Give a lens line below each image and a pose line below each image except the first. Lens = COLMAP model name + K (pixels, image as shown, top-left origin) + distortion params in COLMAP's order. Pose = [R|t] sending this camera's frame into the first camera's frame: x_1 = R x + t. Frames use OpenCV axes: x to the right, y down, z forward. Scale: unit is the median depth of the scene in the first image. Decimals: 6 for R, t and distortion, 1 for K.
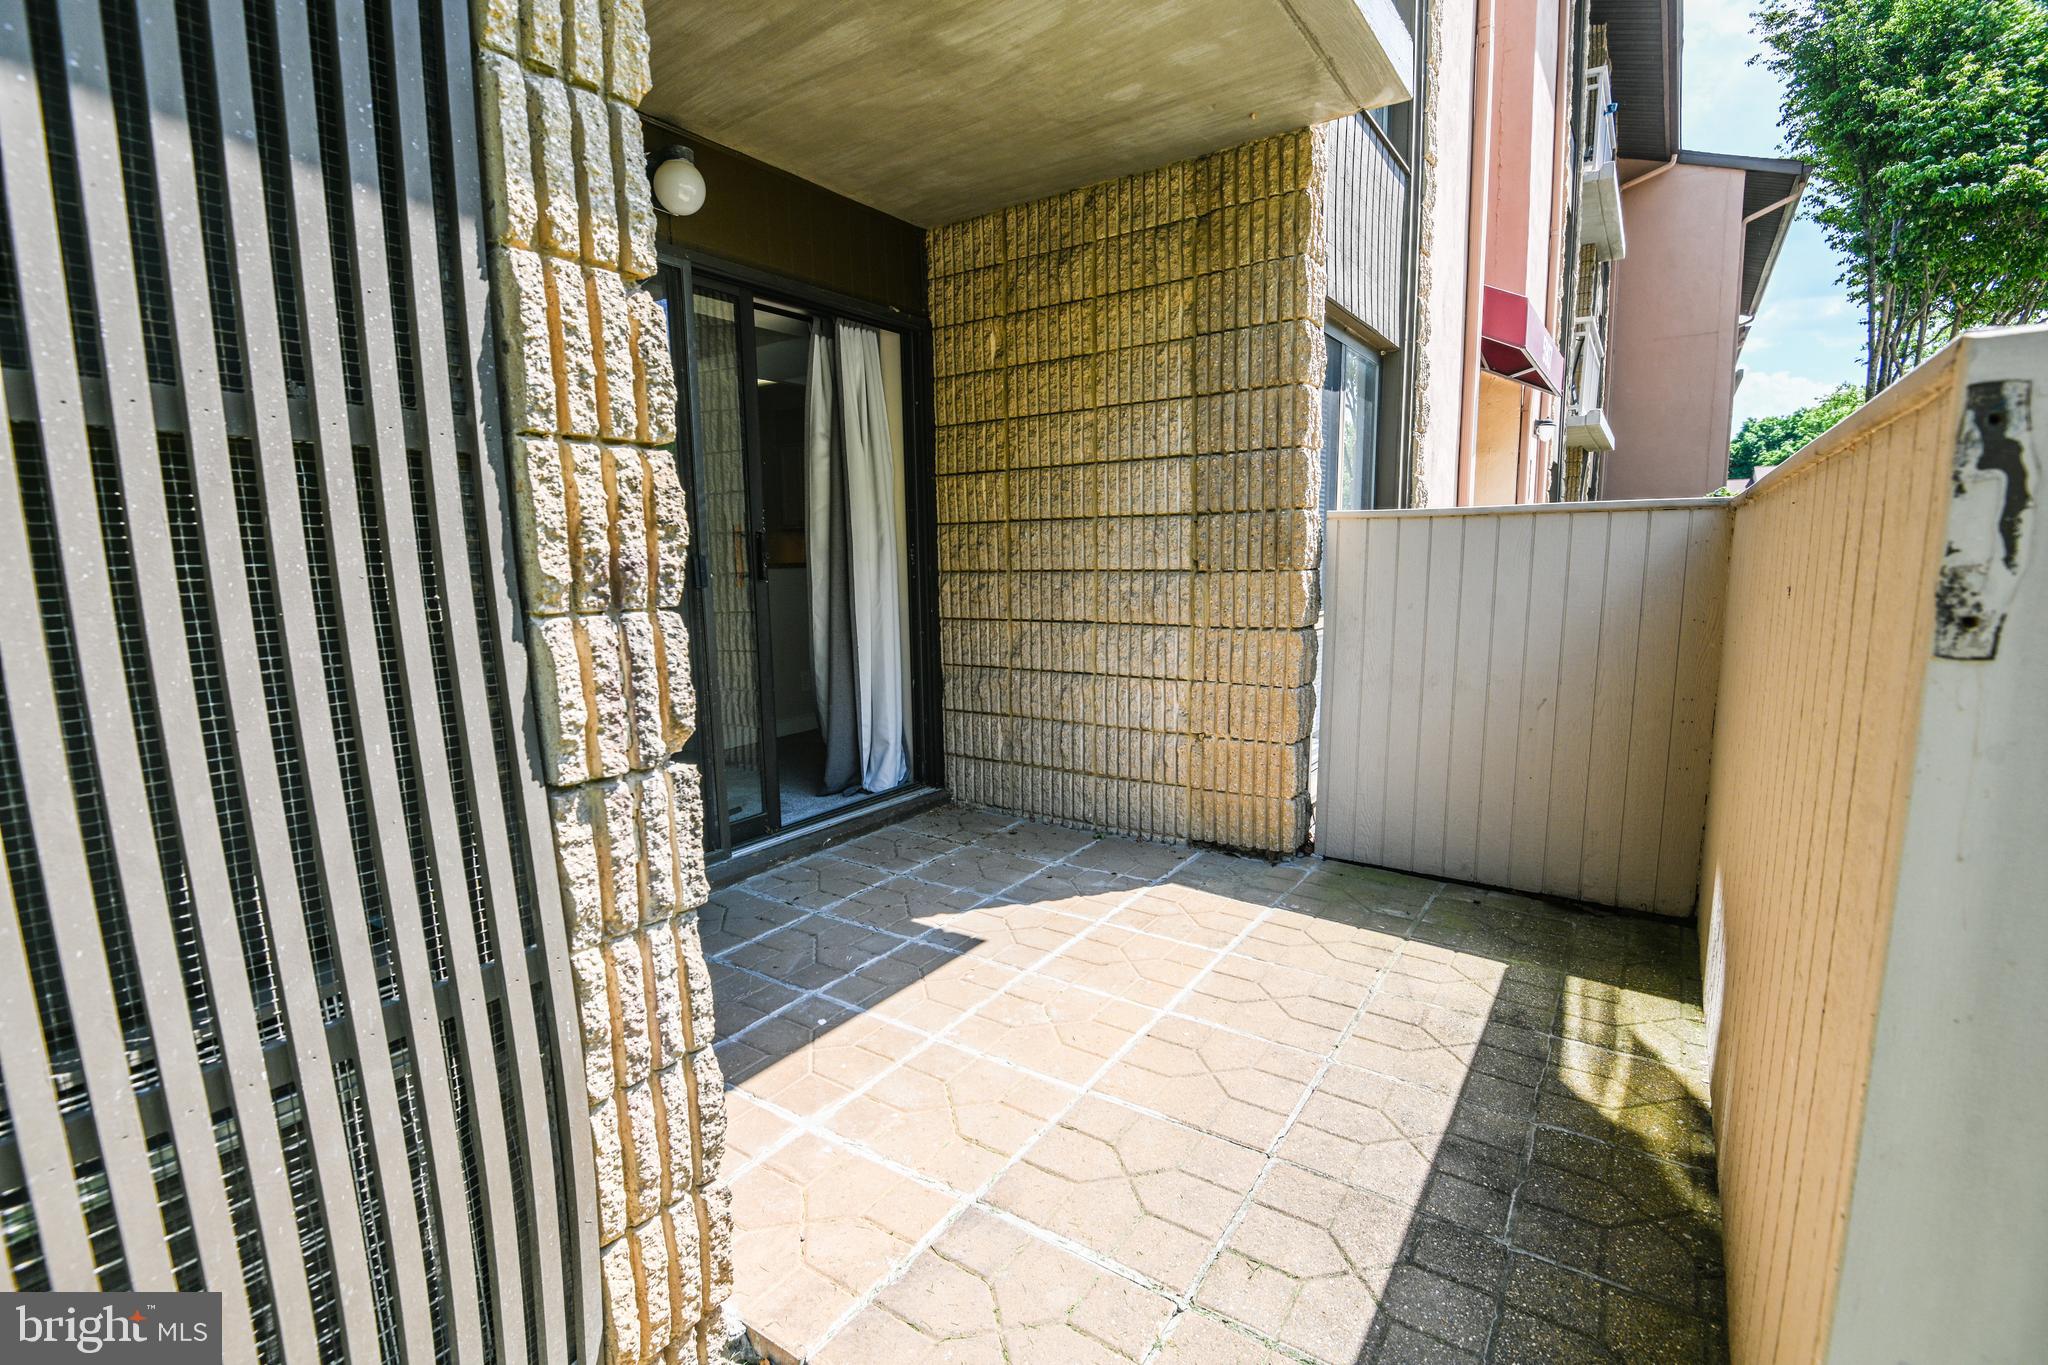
lens RADIAL K [[944.0, 0, 1014.5], [0, 944.0, 689.6], [0, 0, 1]] dist [-0.006414, -0.009089]
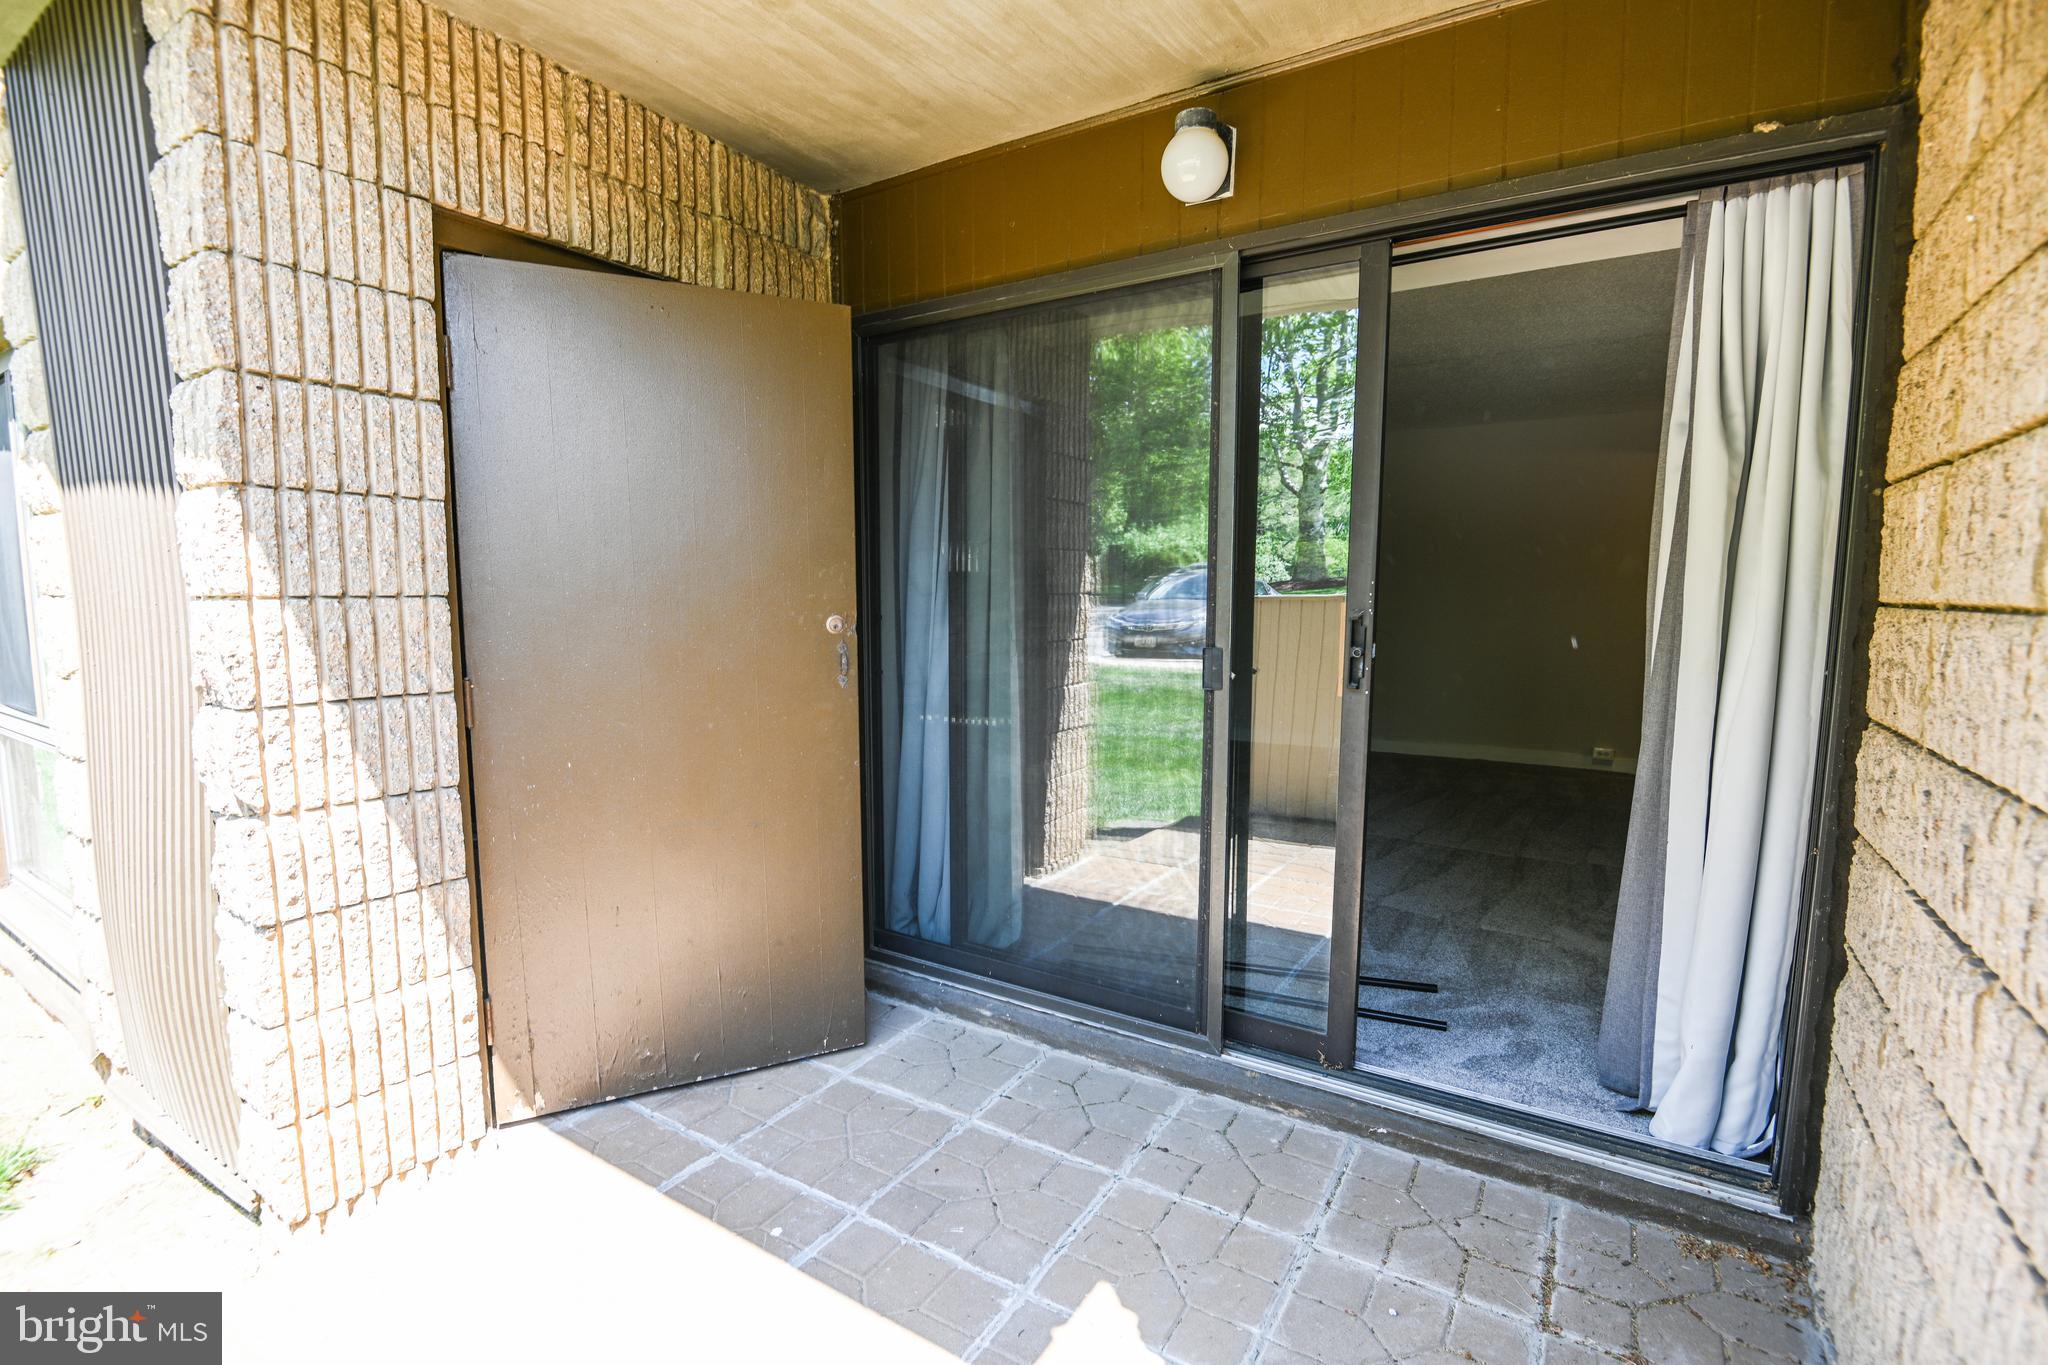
lens RADIAL K [[944.0, 0, 1014.5], [0, 944.0, 689.6], [0, 0, 1]] dist [-0.006414, -0.009089]
pose [[0.017928, 0.105205, -0.994289, 0.378663], [-0.142803, 0.984523, 0.101597, -0.148336], [0.989589, 0.140166, 0.032675, 0.762044]]
